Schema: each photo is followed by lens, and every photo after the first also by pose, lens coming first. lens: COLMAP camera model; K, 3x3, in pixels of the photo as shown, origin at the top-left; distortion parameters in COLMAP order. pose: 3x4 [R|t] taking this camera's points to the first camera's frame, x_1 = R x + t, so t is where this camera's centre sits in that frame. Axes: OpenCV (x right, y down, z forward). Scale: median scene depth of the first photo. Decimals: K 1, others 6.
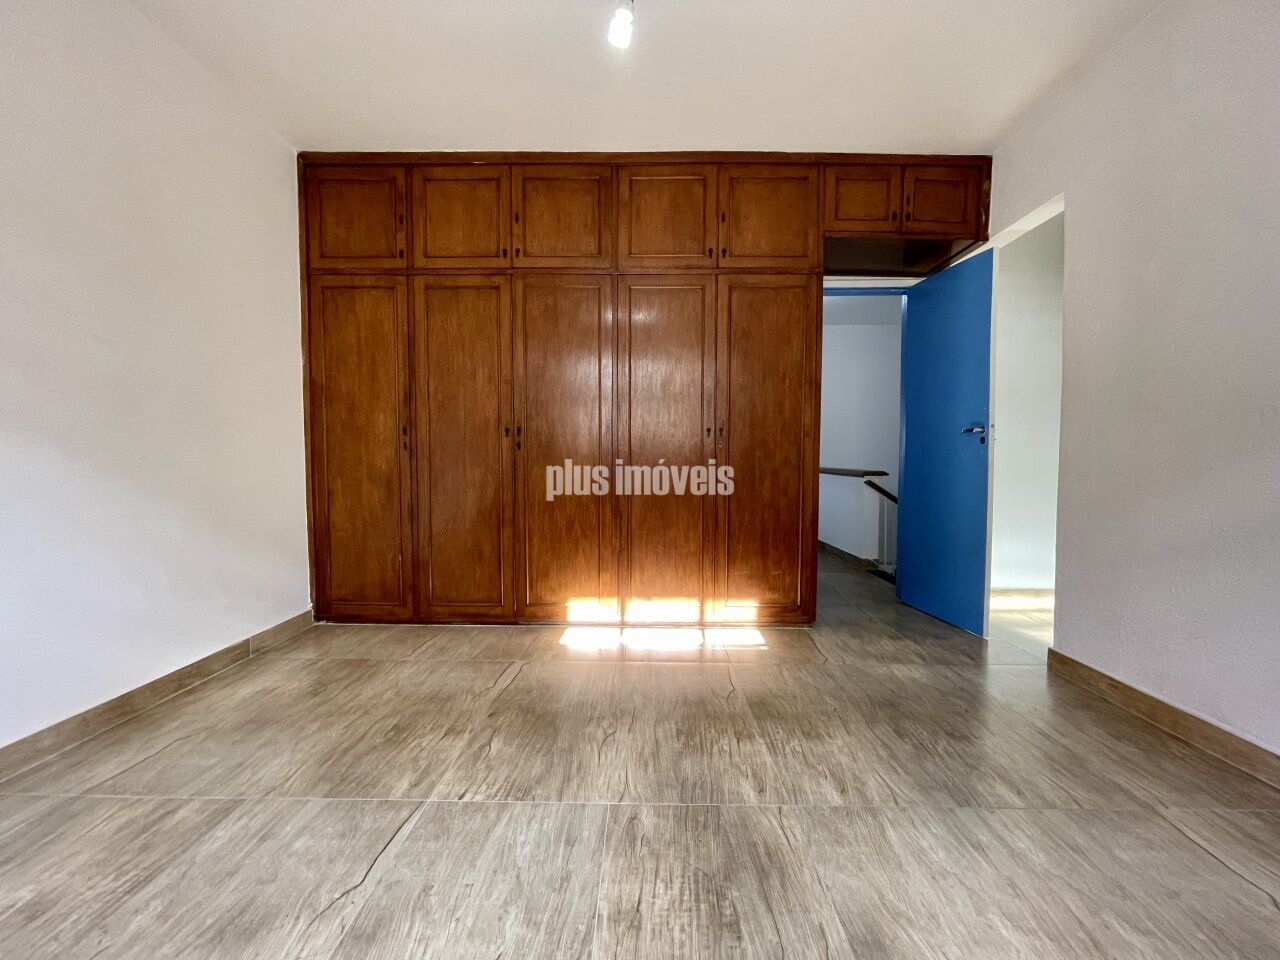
lens RADIAL K [[515.2, 0, 640.0], [0, 515.2, 480.0], [0, 0, 1]] dist [-0.010738, 0.004306]
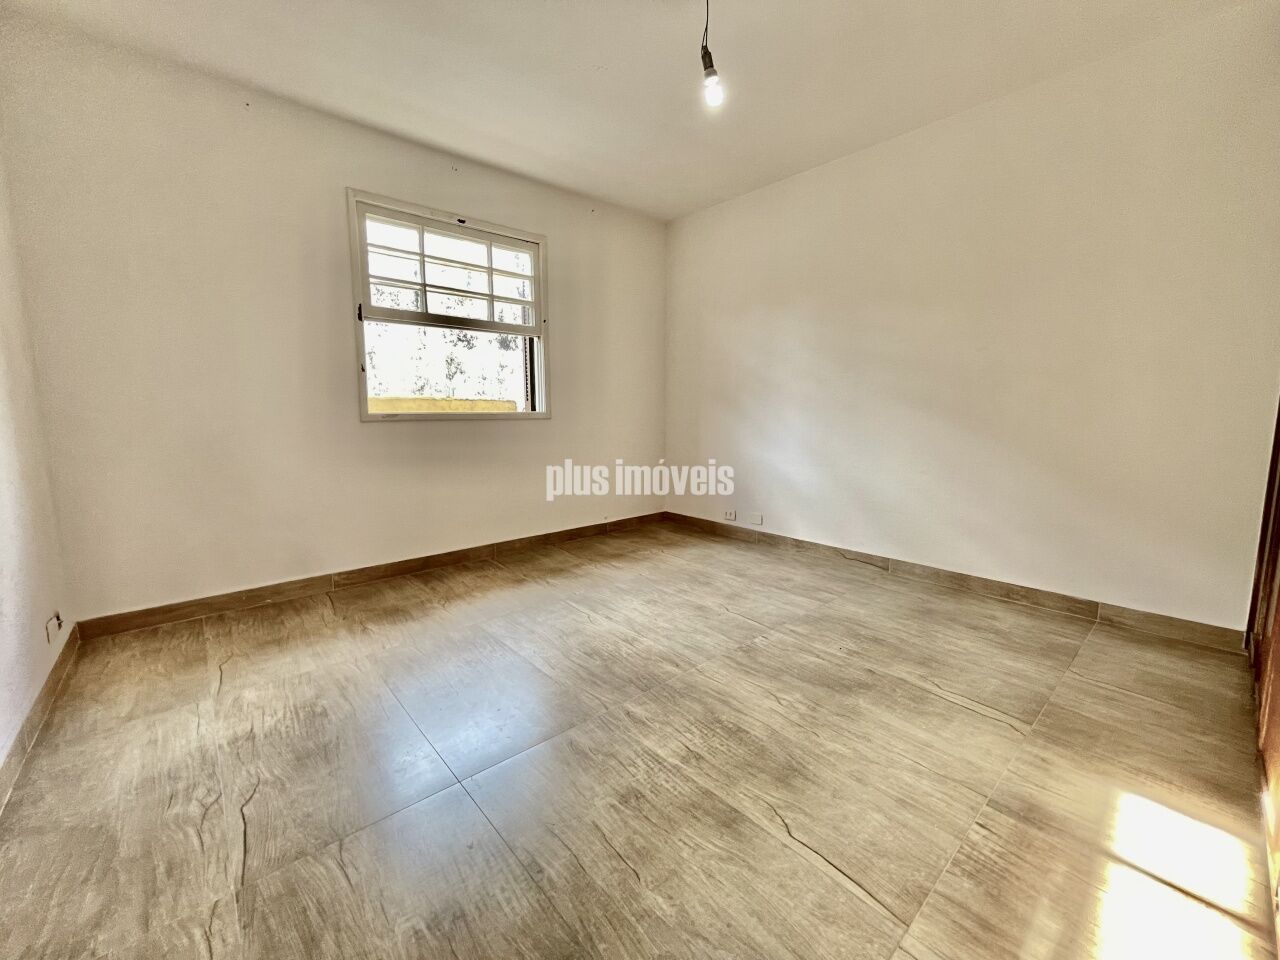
lens RADIAL K [[515.2, 0, 640.0], [0, 515.2, 480.0], [0, 0, 1]] dist [-0.010738, 0.004306]
pose [[-0.740029, 0.089236, -0.666629, 0.845769], [-0.027564, 0.986302, 0.162628, -0.109518], [0.672010, 0.138724, -0.727432, 1.589423]]
